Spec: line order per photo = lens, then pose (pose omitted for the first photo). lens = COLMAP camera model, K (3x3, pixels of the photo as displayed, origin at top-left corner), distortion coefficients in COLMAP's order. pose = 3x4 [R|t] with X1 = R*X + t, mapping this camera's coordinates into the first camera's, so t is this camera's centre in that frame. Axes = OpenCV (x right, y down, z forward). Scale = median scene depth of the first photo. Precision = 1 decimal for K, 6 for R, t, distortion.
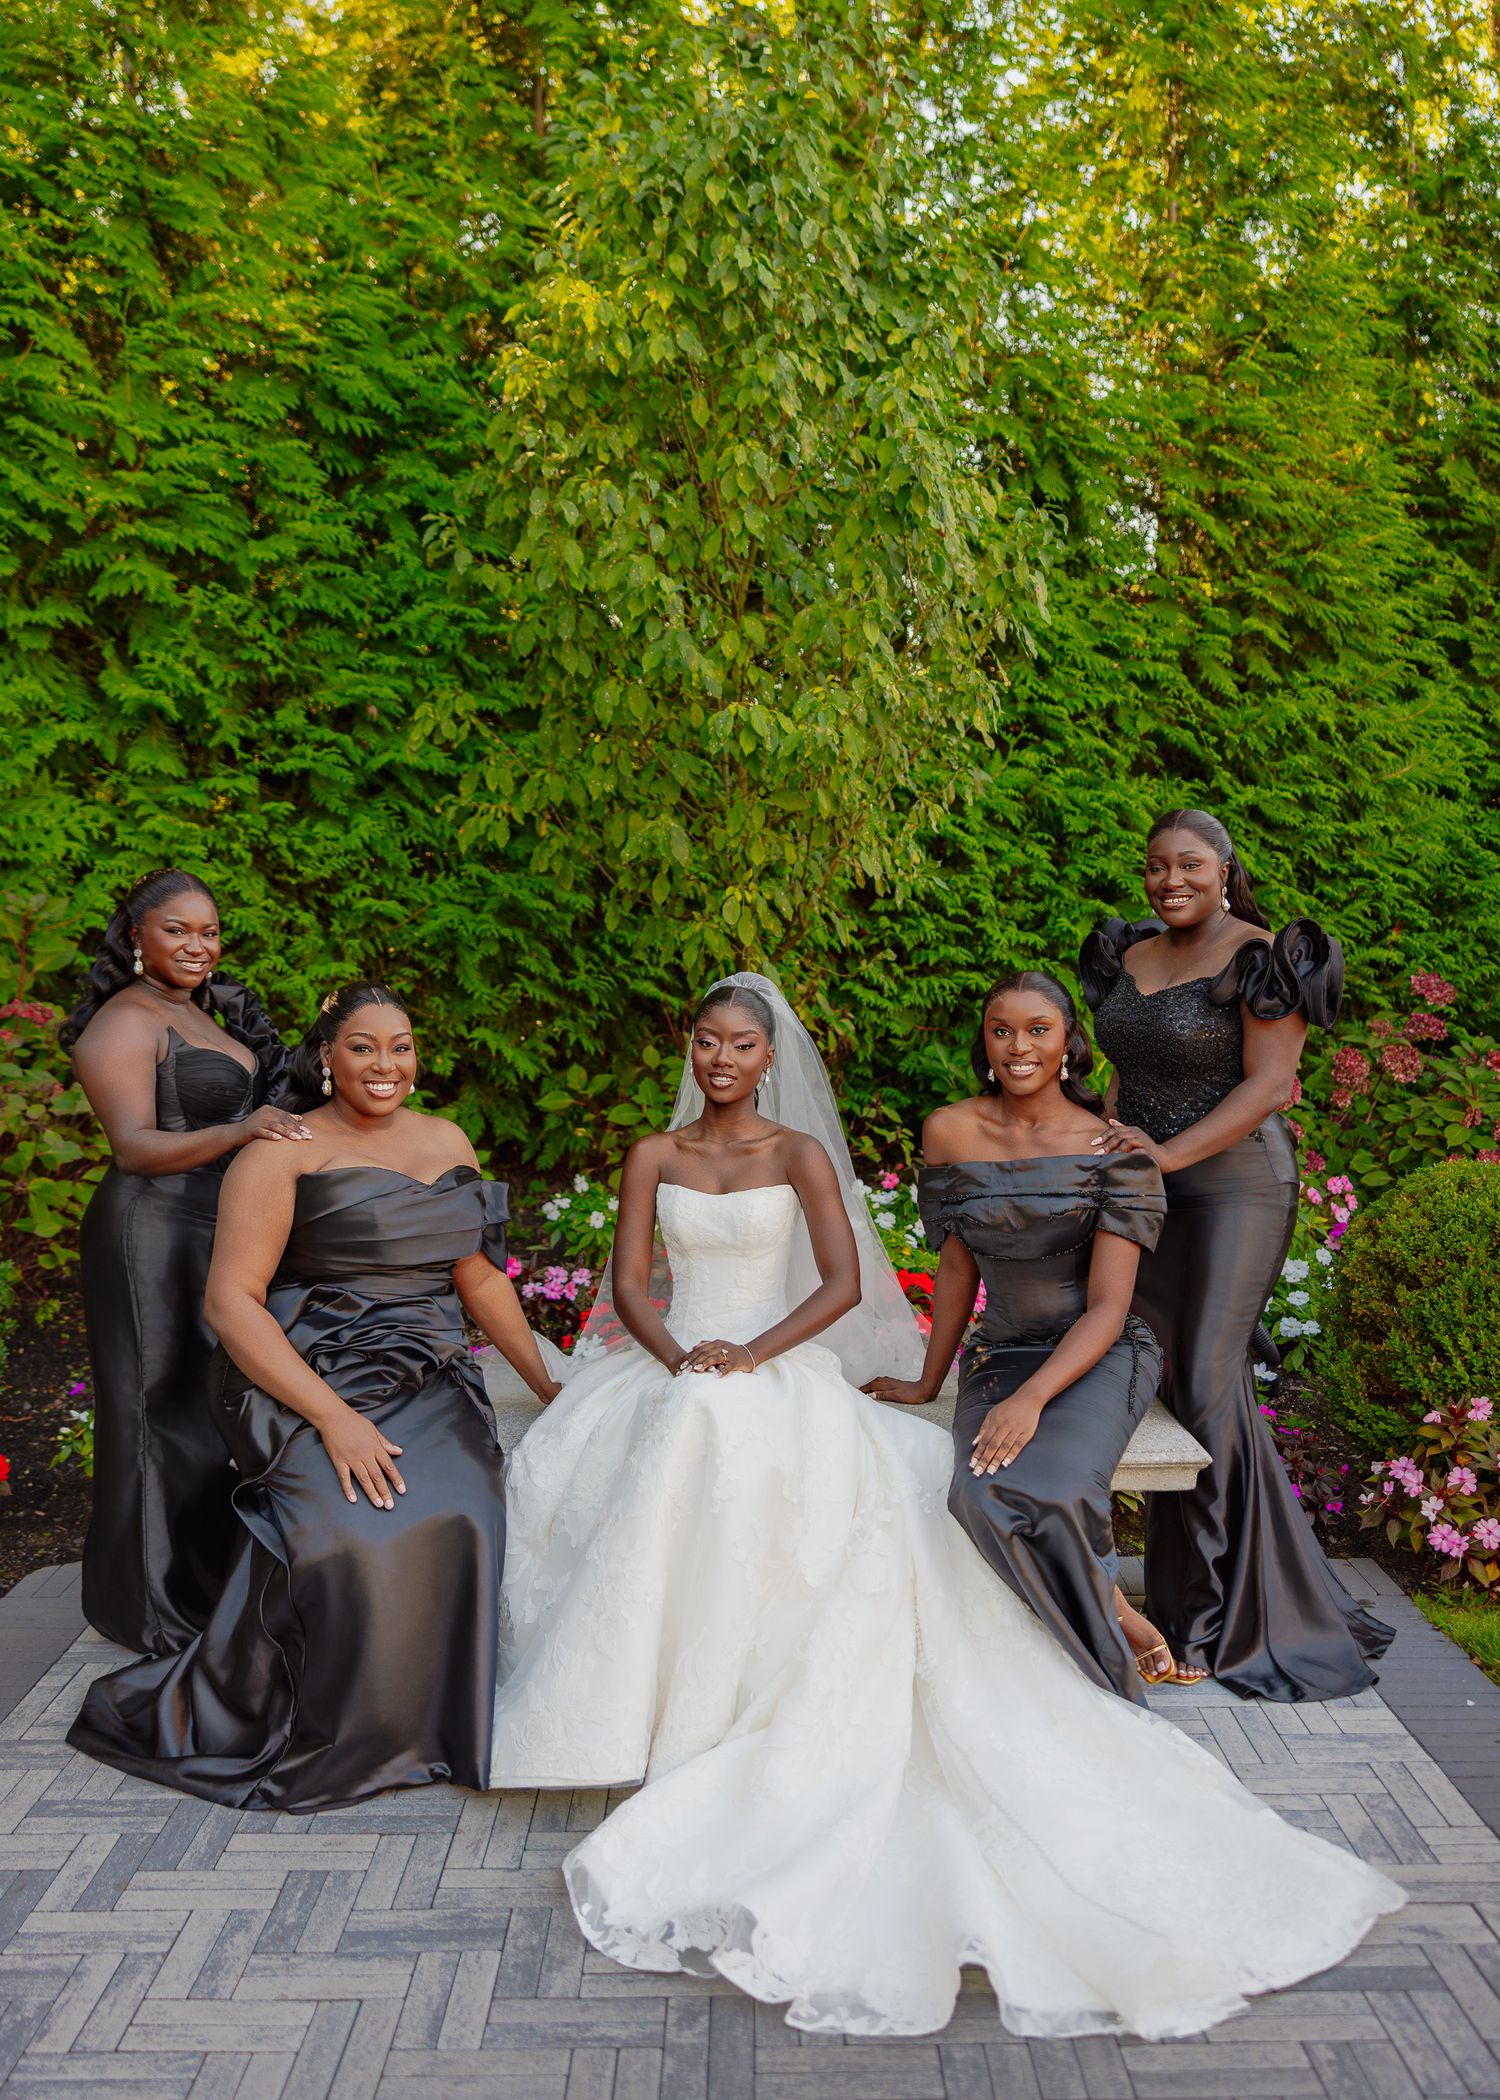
lens RADIAL K [[1954.0, 0, 753.4], [0, 1954.0, 1035.7], [0, 0, 1]] dist [-0.023932, 0.000000]
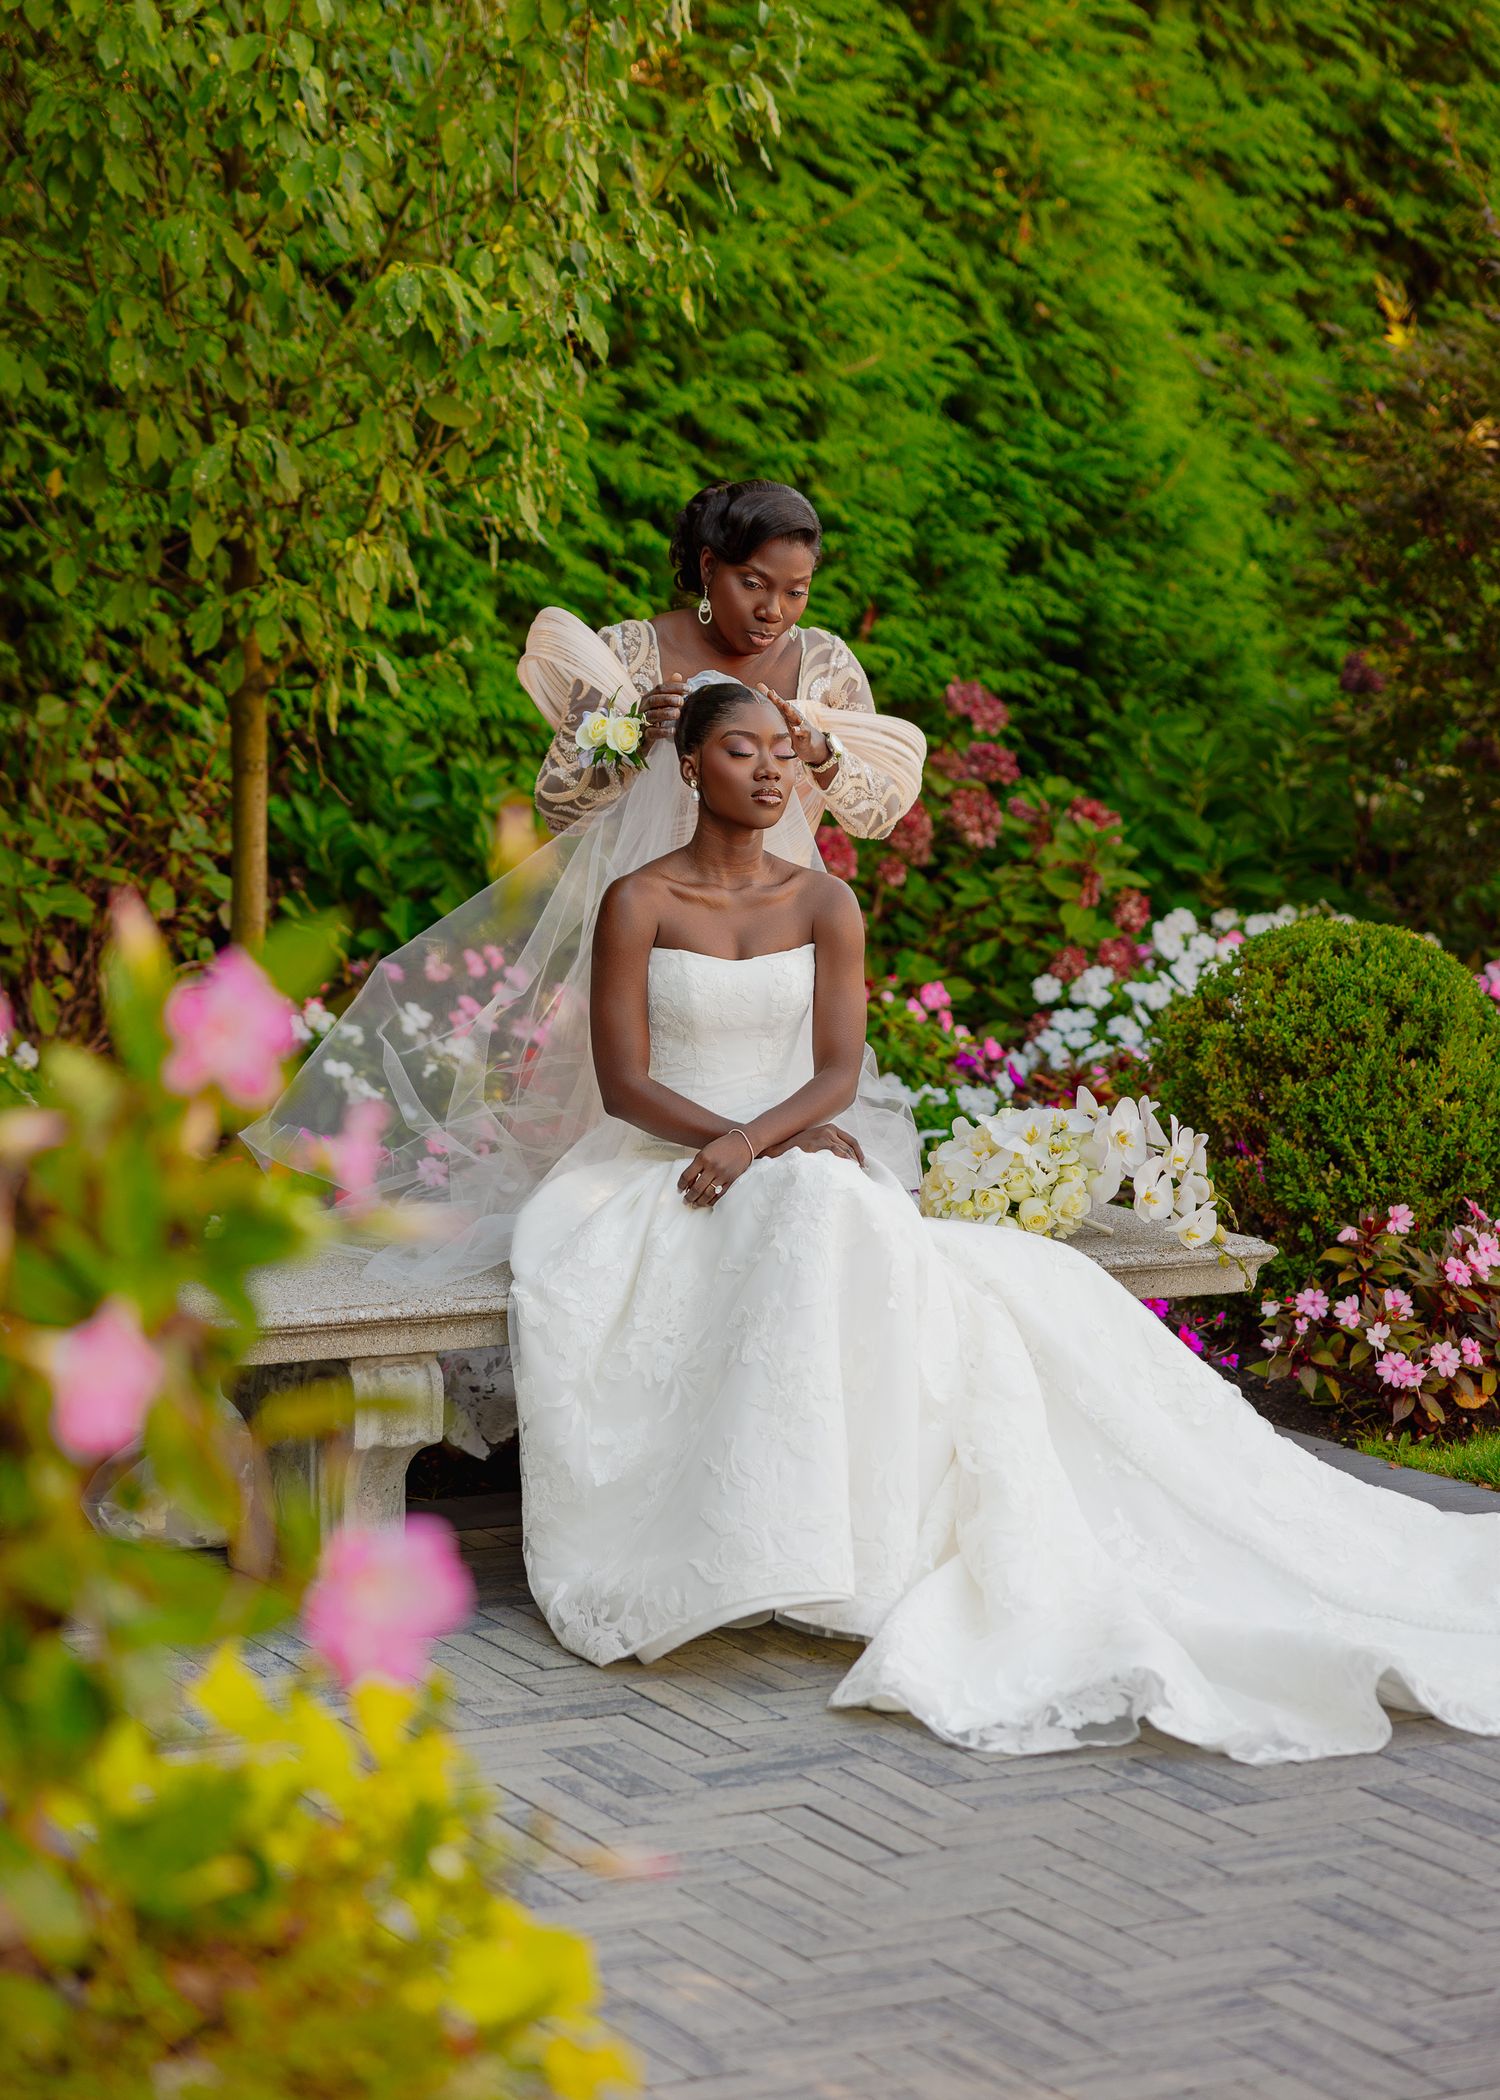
lens RADIAL K [[4381.5, 0, 749.6], [0, 4381.5, 1053.3], [0, 0, 1]] dist [0.073726, 0.000000]
pose [[0.885734, -0.042062, 0.462284, -0.676405], [0.019216, 0.998355, 0.054018, 0.019431], [-0.463796, -0.038963, 0.885085, -0.462108]]
